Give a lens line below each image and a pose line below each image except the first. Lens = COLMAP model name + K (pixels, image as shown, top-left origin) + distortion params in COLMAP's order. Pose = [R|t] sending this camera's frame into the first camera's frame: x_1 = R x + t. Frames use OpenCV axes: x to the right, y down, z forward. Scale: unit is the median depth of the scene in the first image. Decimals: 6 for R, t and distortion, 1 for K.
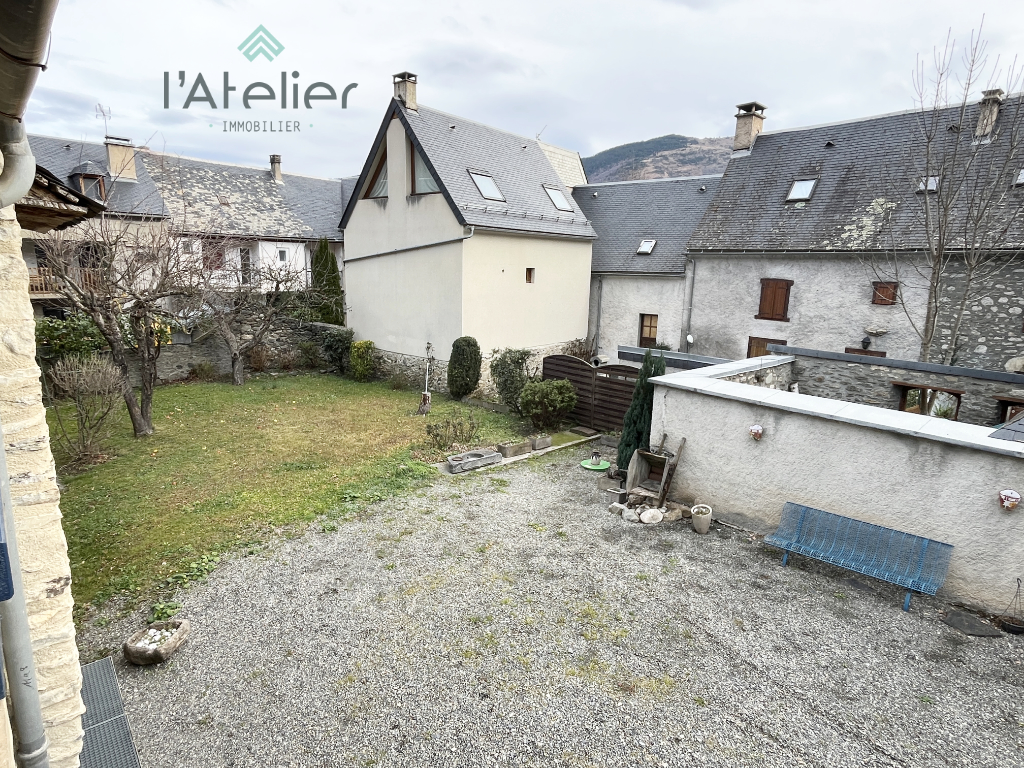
lens RADIAL K [[569.2, 0, 510.6], [0, 569.2, 384.6], [0, 0, 1]] dist [-0.006927, 0.000642]
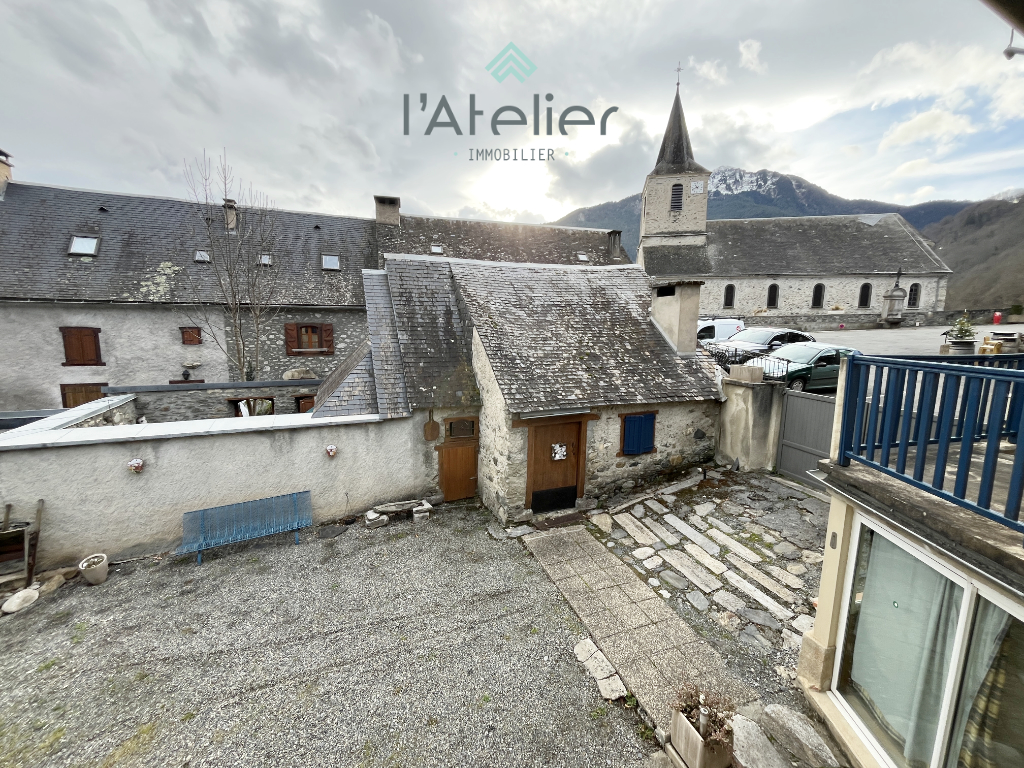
lens RADIAL K [[413.3, 0, 509.6], [0, 413.3, 383.1], [0, 0, 1]] dist [-0.002584, -0.000951]
pose [[0.292074, -0.150914, 0.944414, -0.046739], [0.191348, 0.976727, 0.096901, -0.006403], [-0.937059, 0.152409, 0.314154, 0.032442]]
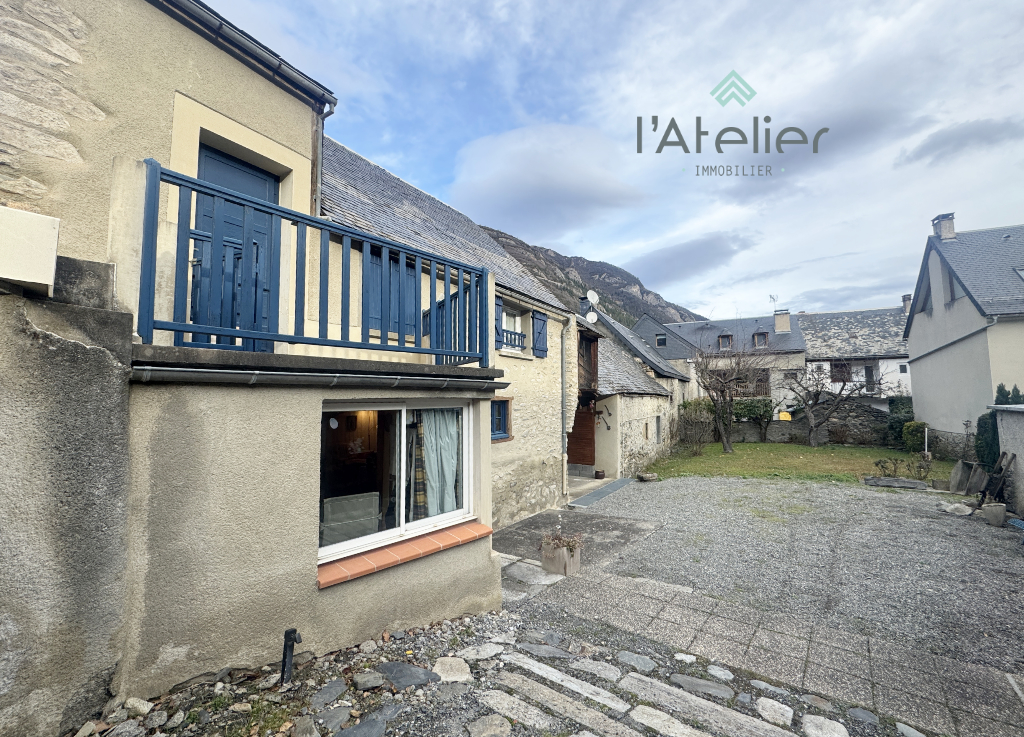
lens RADIAL K [[428.9, 0, 512.9], [0, 428.9, 366.5], [0, 0, 1]] dist [-0.004185, -0.000092]
pose [[0.282308, -0.100944, -0.953998, 0.546758], [-0.179979, 0.971218, -0.156025, 0.152152], [0.942290, 0.215747, 0.256015, -0.135270]]
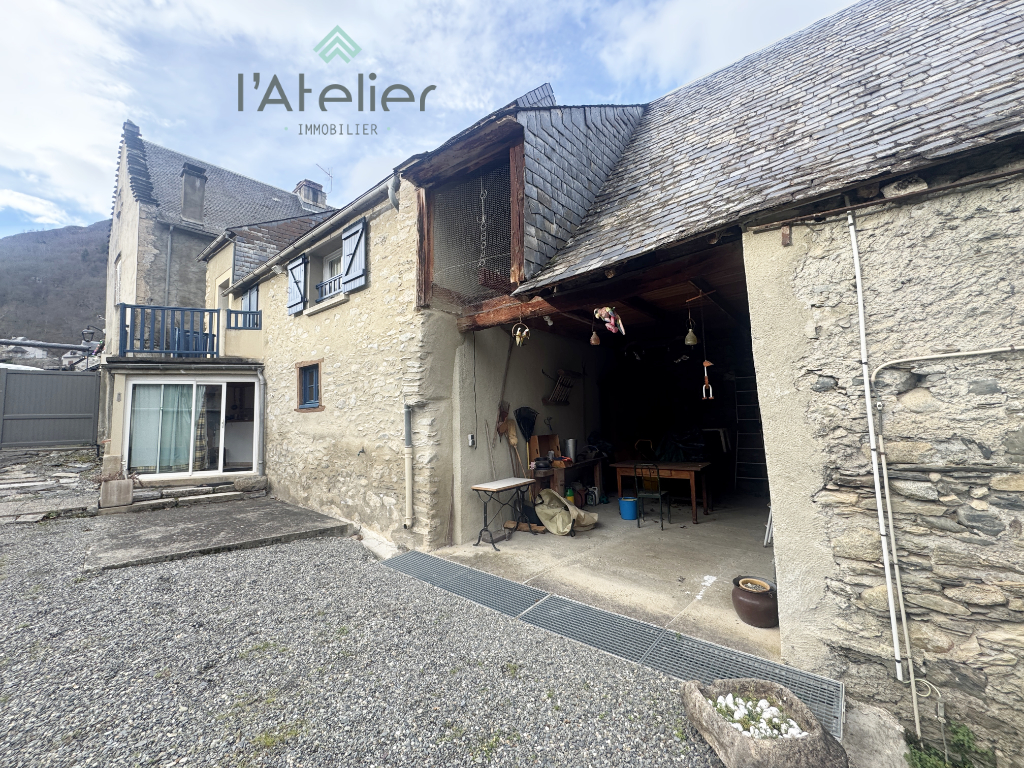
lens RADIAL K [[412.4, 0, 507.4], [0, 412.4, 384.9], [0, 0, 1]] dist [-0.002484, -0.000109]
pose [[-0.990943, -0.008635, -0.134003, -0.164996], [-0.024647, 0.992672, 0.118297, 0.070539], [0.132000, 0.120529, -0.983895, 0.511091]]
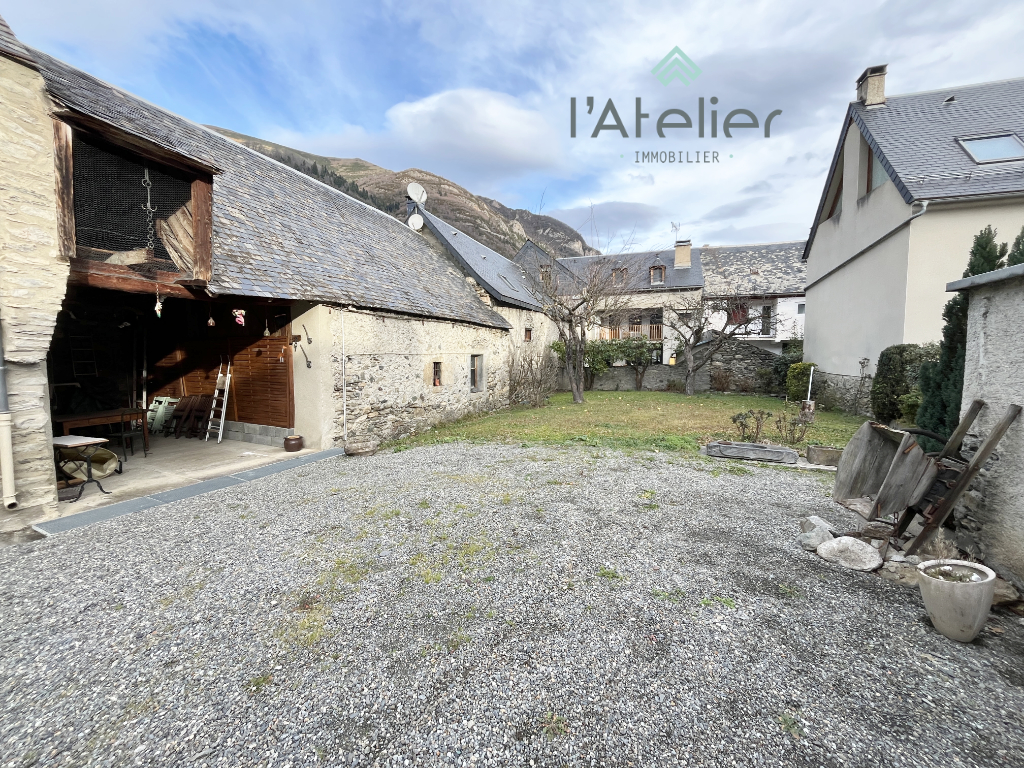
lens RADIAL K [[413.3, 0, 508.9], [0, 413.3, 383.6], [0, 0, 1]] dist [-0.002584, -0.000951]
pose [[0.394522, 0.041509, -0.917949, 0.271510], [-0.172983, 0.984473, -0.029828, 0.093989], [0.902457, 0.170558, 0.395576, 0.362421]]
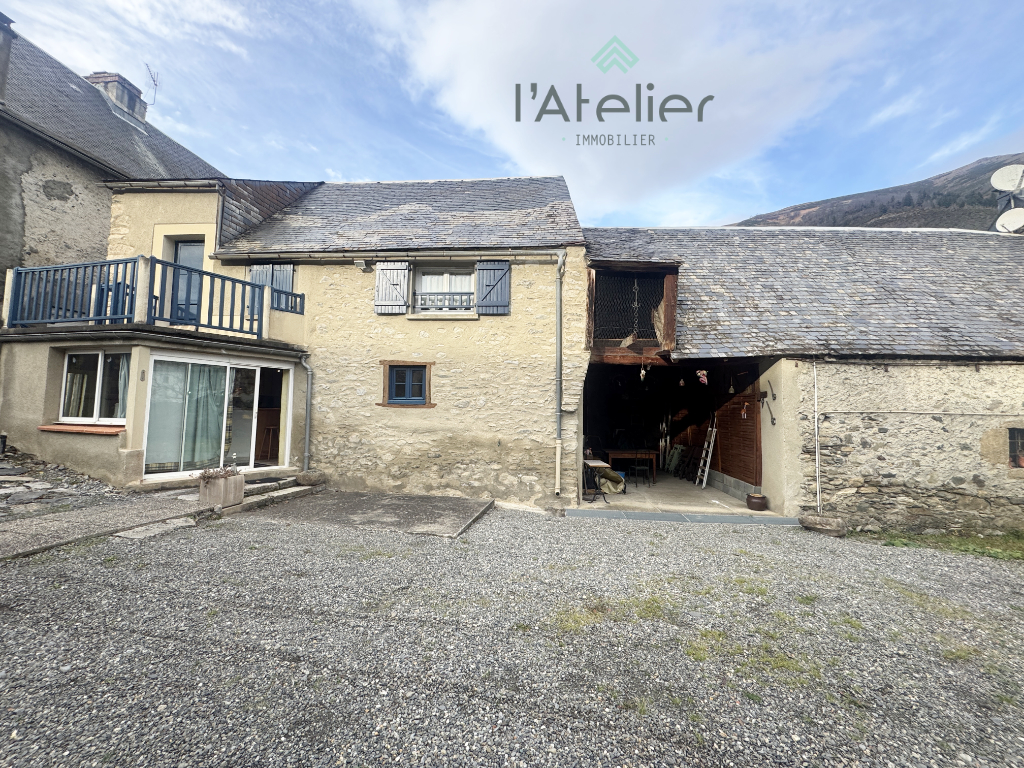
lens RADIAL K [[412.4, 0, 517.4], [0, 412.4, 384.2], [0, 0, 1]] dist [-0.002484, -0.000109]
pose [[-0.722797, -0.084623, -0.685859, 0.261473], [-0.175392, 0.982441, 0.063622, 0.076427], [0.668432, 0.166280, -0.724948, 0.483912]]
